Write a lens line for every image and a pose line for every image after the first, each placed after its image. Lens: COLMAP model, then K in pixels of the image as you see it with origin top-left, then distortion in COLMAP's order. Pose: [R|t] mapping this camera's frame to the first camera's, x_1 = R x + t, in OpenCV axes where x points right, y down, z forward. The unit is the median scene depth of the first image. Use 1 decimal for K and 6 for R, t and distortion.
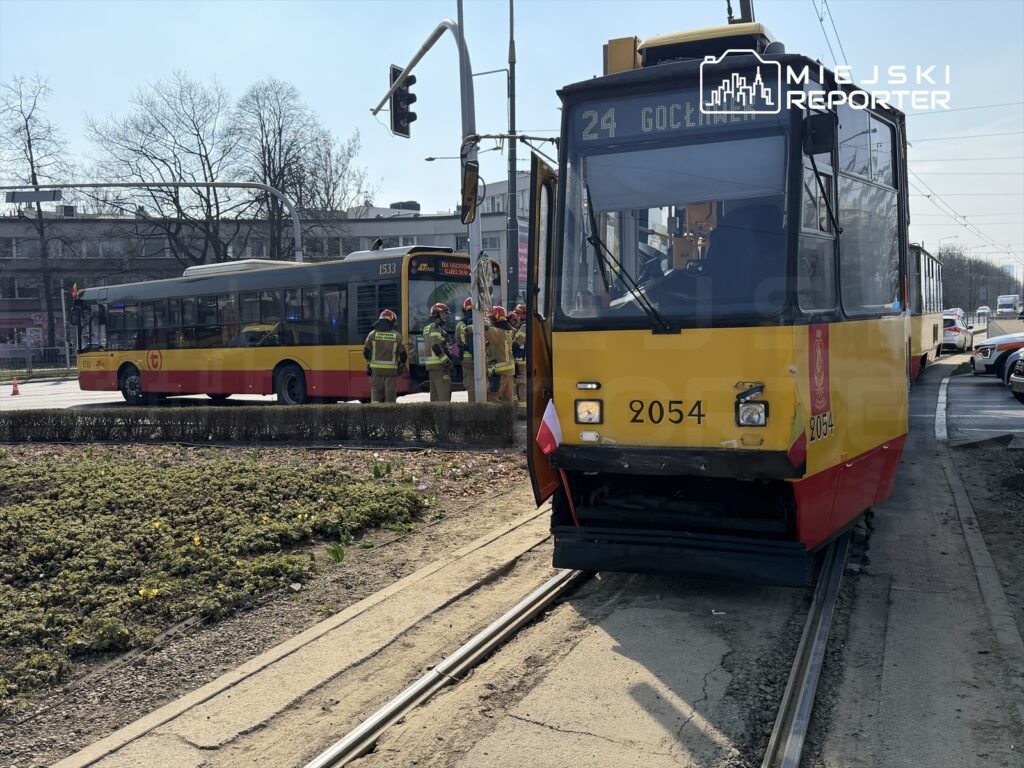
lens RADIAL K [[941.5, 0, 508.4], [0, 941.5, 380.3], [0, 0, 1]] dist [0.172864, -0.348908]
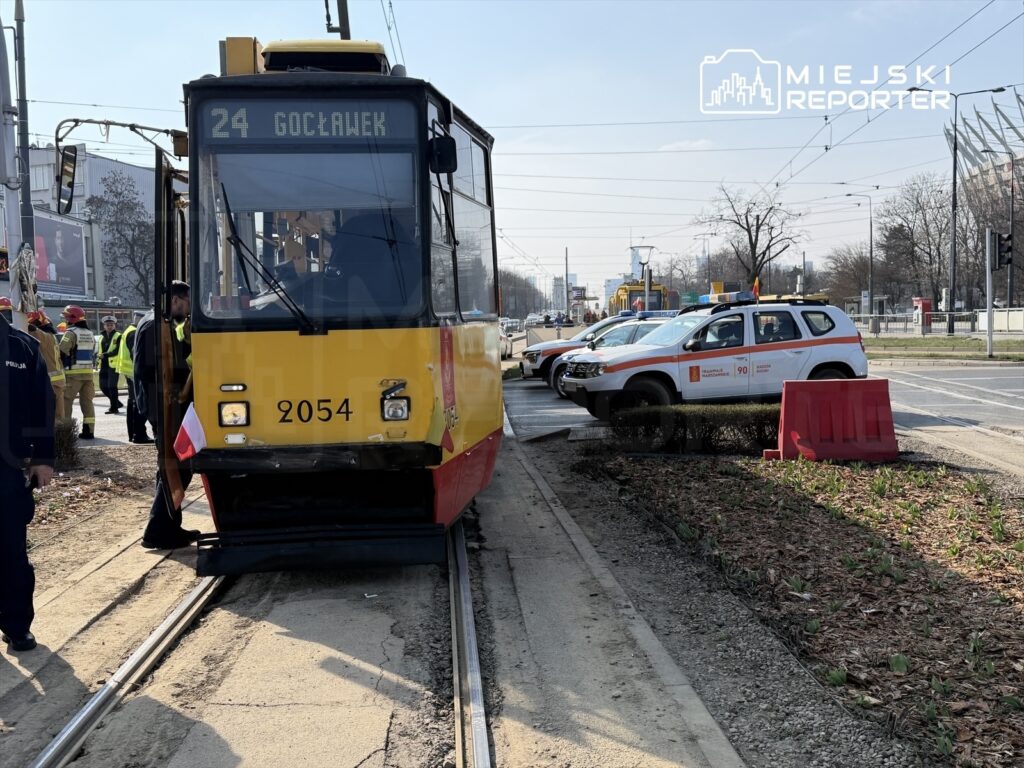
lens RADIAL K [[1035.9, 0, 513.1], [0, 1035.9, 392.0], [0, 0, 1]] dist [0.192897, -0.431540]
pose [[0.895802, -0.027063, 0.443629, -0.139396], [0.028171, 0.999595, 0.004095, 0.014042], [-0.443560, 0.008830, 0.896201, -0.111769]]
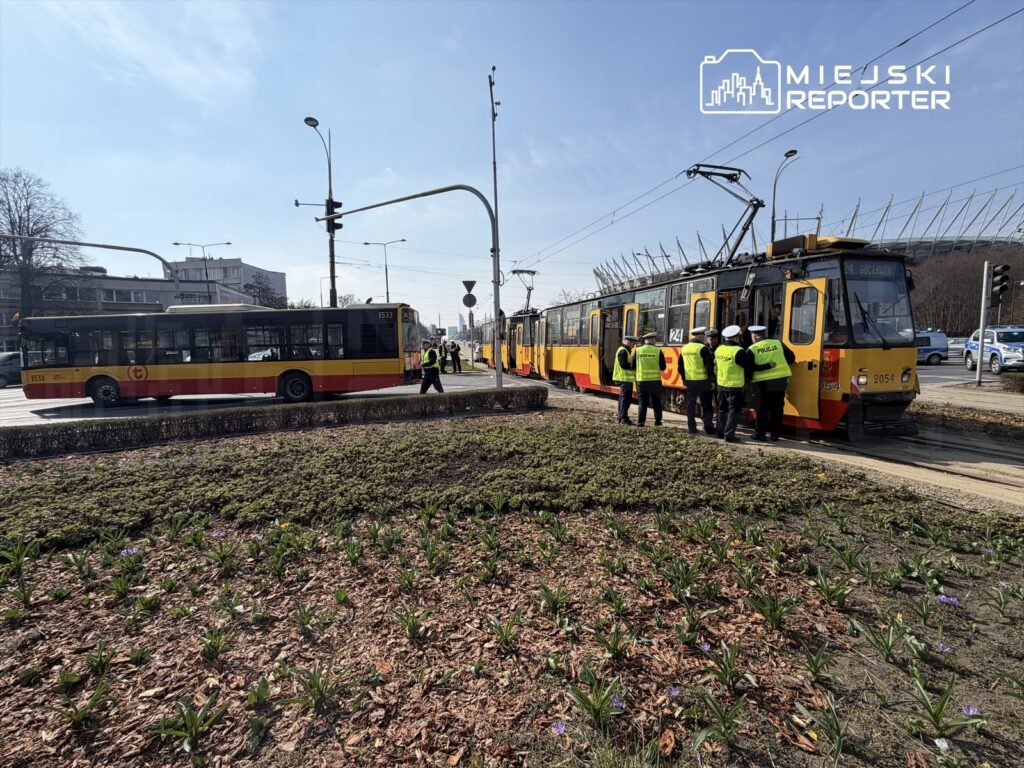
lens RADIAL K [[453.6, 0, 512.0], [0, 453.6, 384.0], [0, 0, 1]] dist [-0.002328, -0.000291]
pose [[0.776324, -0.044509, 0.628761, -1.441924], [0.033654, 0.999008, 0.029165, -0.024647], [-0.629435, -0.001481, 0.777051, 0.643356]]
